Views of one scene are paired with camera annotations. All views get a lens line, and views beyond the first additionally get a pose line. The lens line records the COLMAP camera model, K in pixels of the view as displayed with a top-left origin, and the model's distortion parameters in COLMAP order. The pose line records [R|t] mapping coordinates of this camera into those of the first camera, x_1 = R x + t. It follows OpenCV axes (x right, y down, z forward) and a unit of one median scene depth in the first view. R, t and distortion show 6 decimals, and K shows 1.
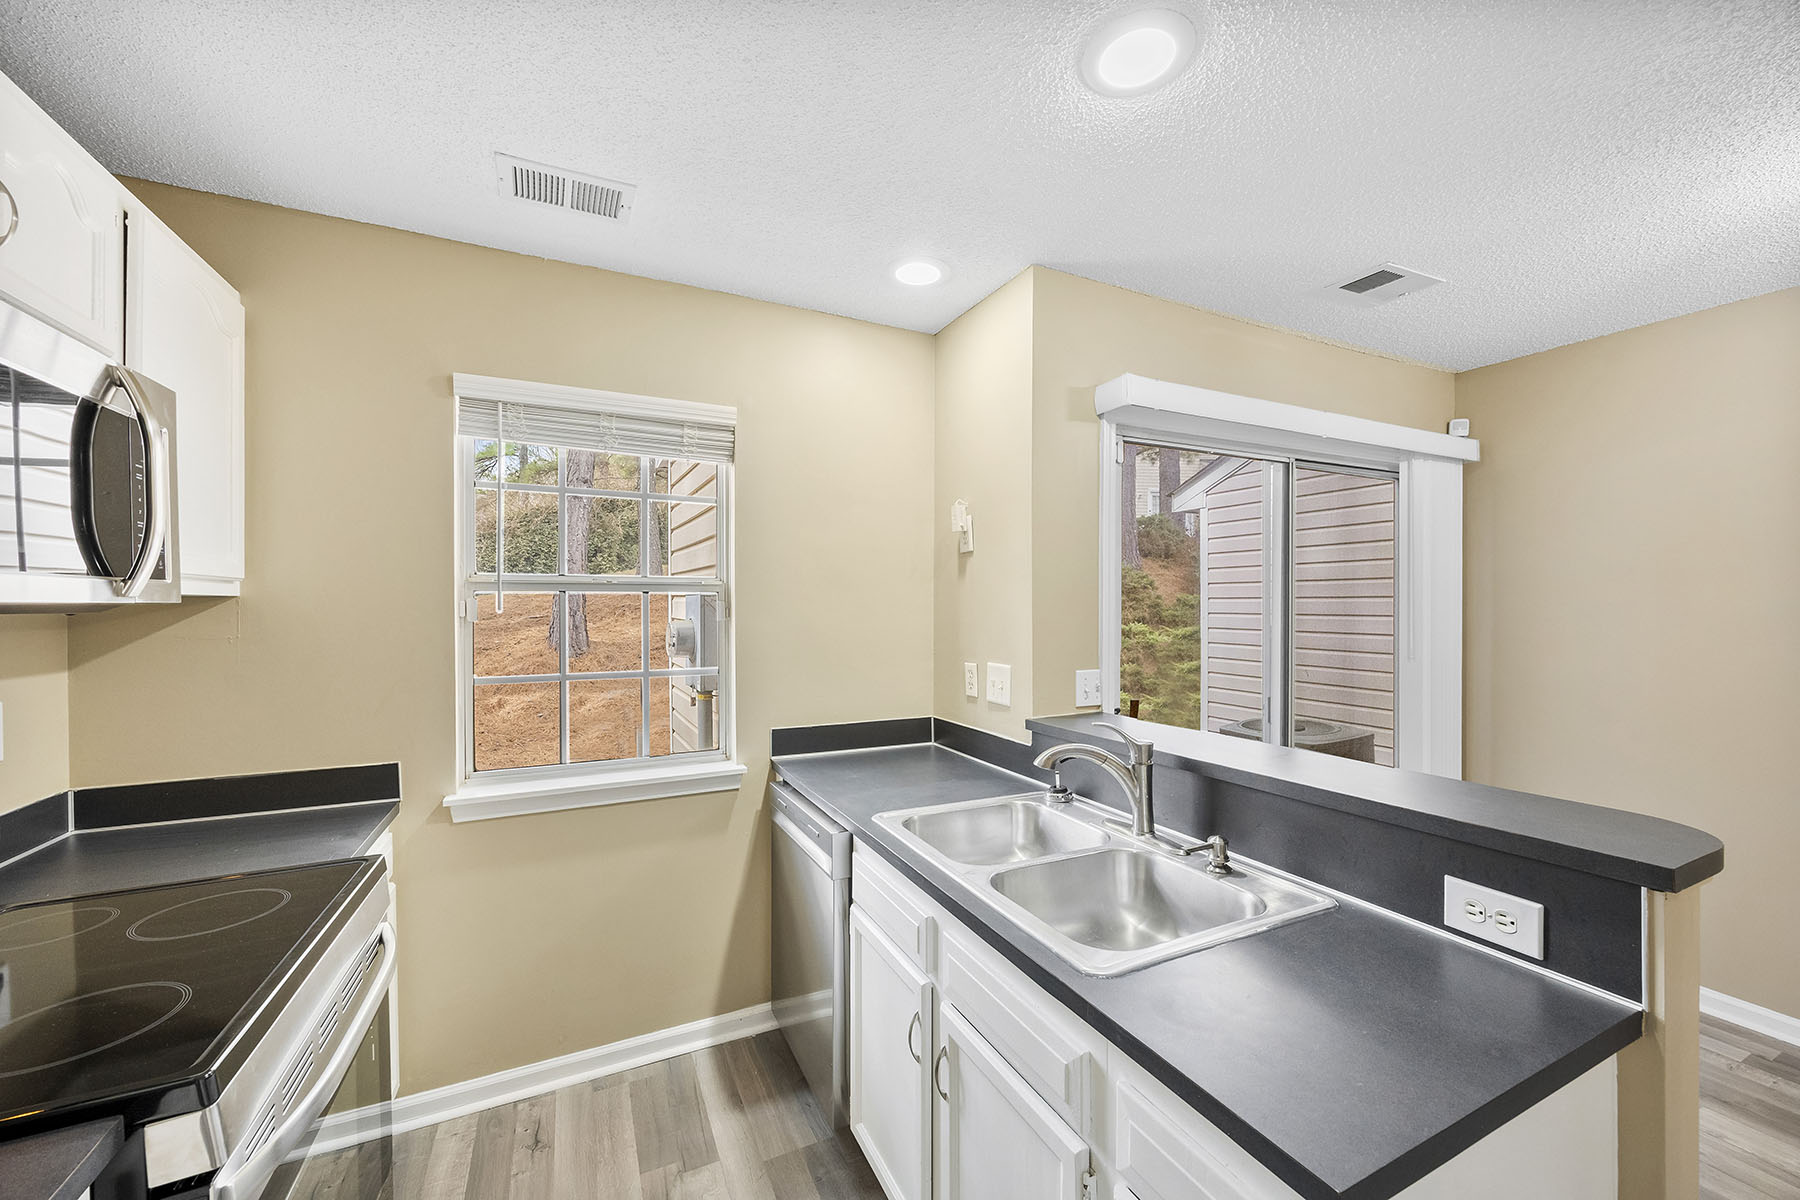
lens RADIAL K [[689.5, 0, 903.2], [0, 689.5, 613.3], [0, 0, 1]] dist [-0.004191, 0.000548]
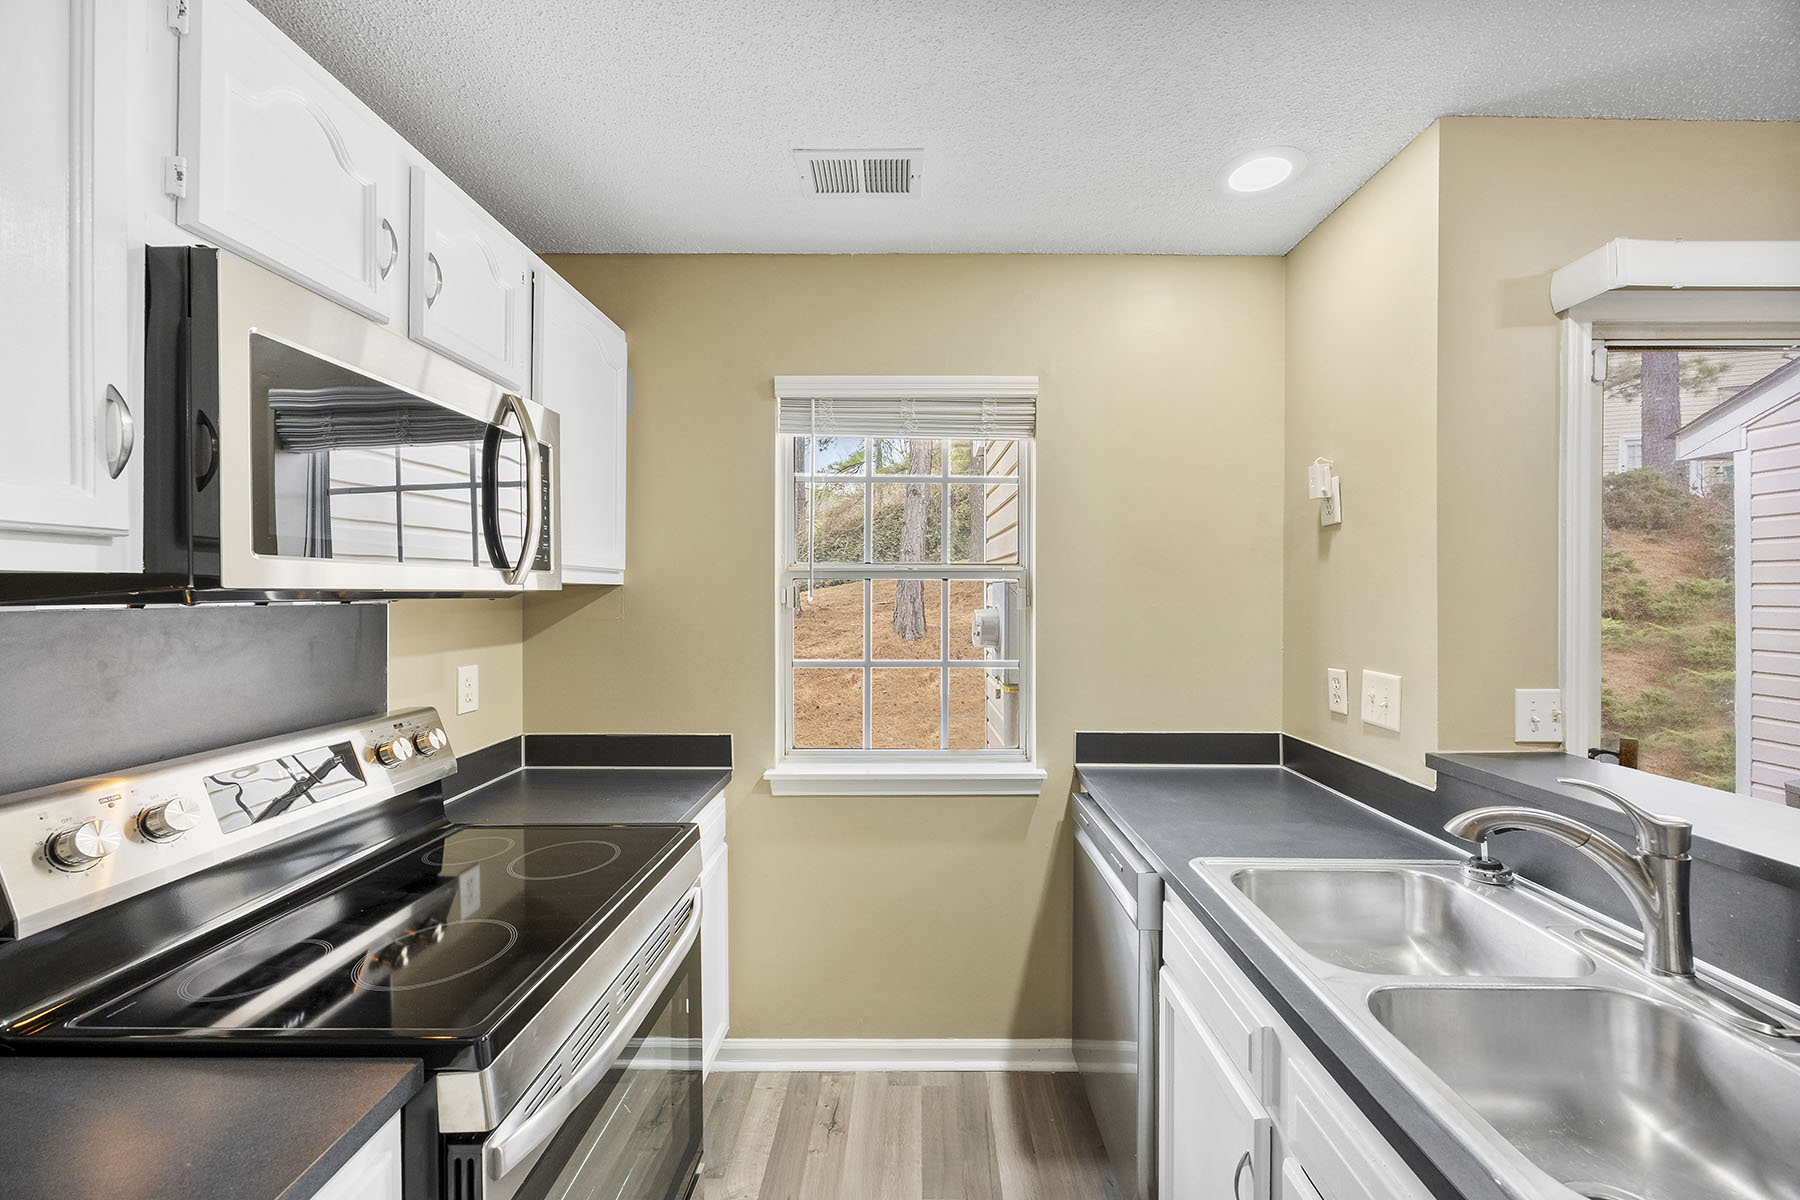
lens RADIAL K [[689.5, 0, 910.7], [0, 689.5, 594.7], [0, 0, 1]] dist [-0.004191, 0.000548]
pose [[0.896642, 0.003067, -0.442747, 0.014180], [-0.007146, 0.999946, -0.007545, -0.001613], [0.442699, 0.009929, 0.896615, 0.128297]]
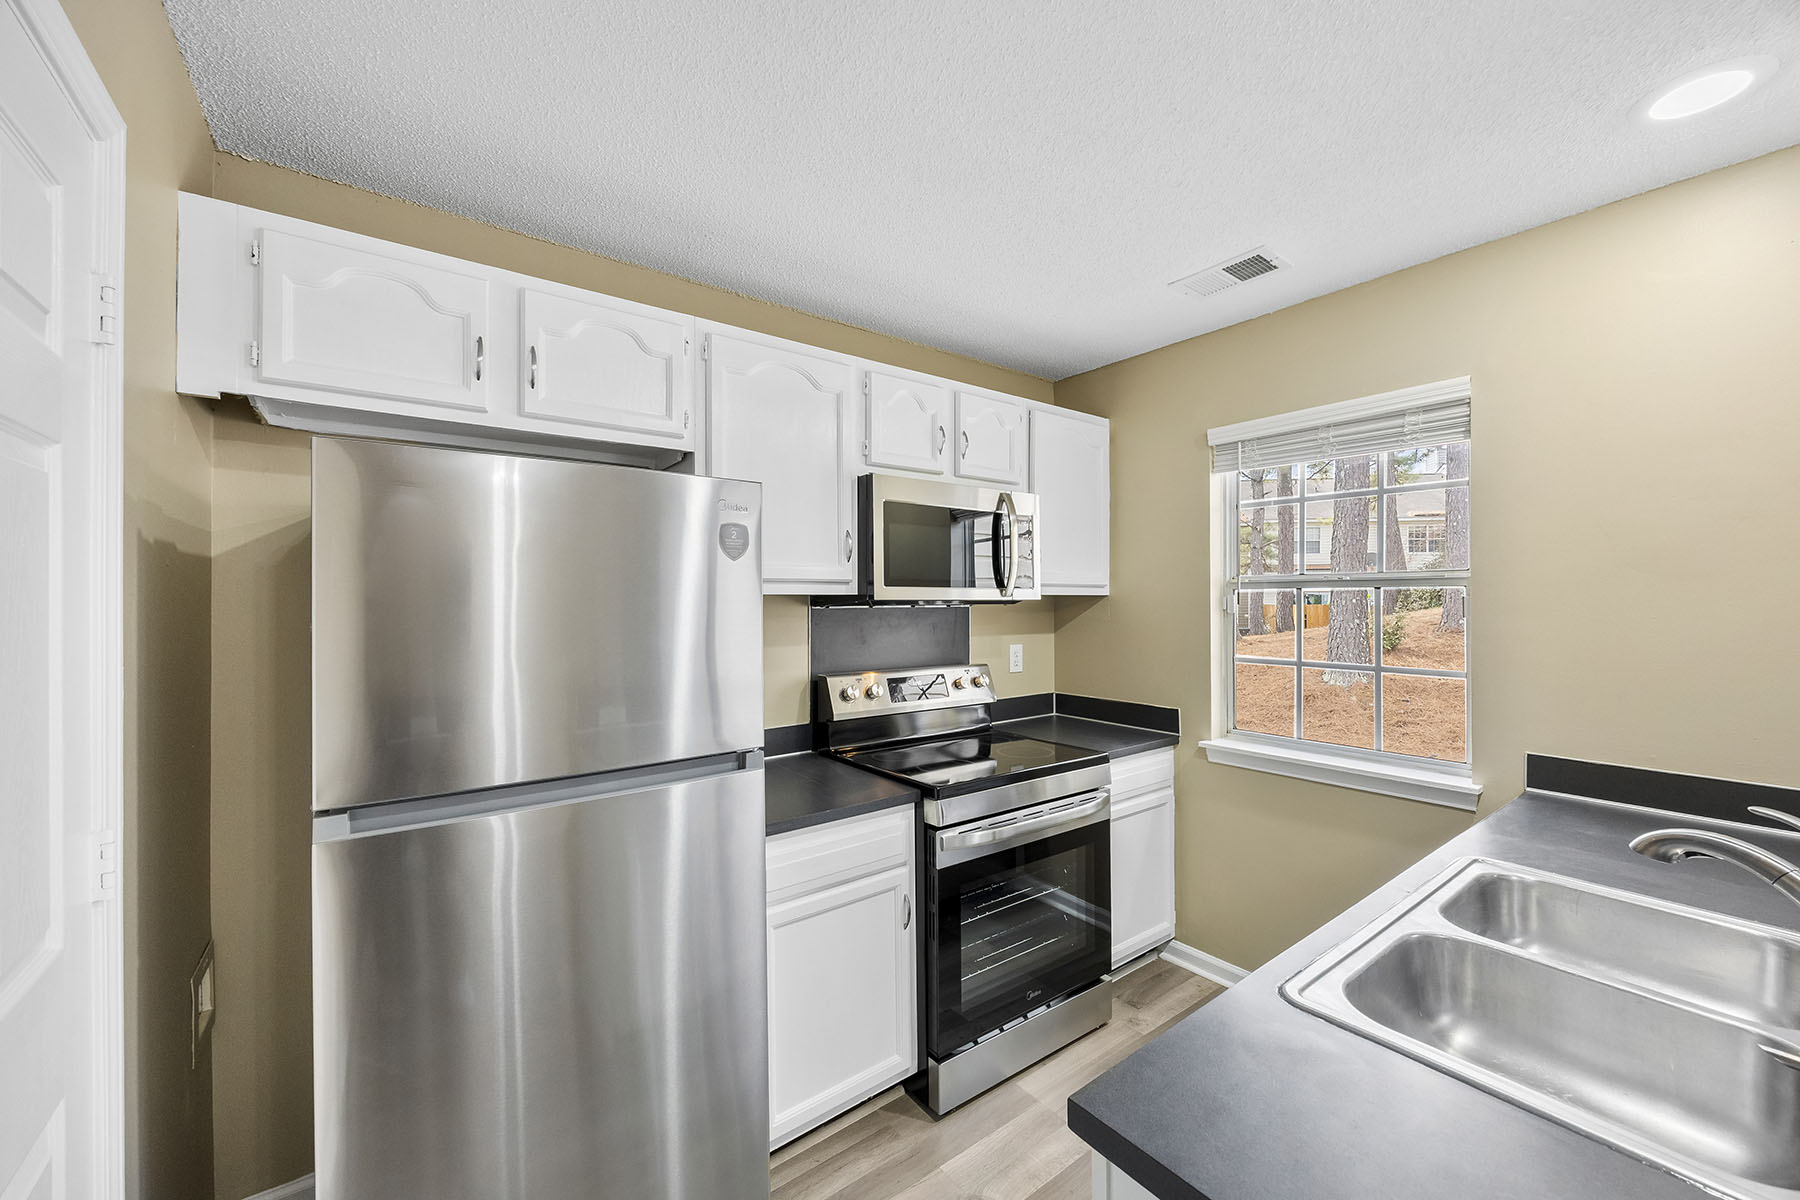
lens RADIAL K [[689.5, 0, 908.1], [0, 689.5, 607.6], [0, 0, 1]] dist [-0.004191, 0.000548]
pose [[0.197774, 0.012434, -0.980169, 0.556301], [-0.010659, 0.999888, 0.010533, -0.005606], [0.980190, 0.008365, 0.197884, 0.148262]]
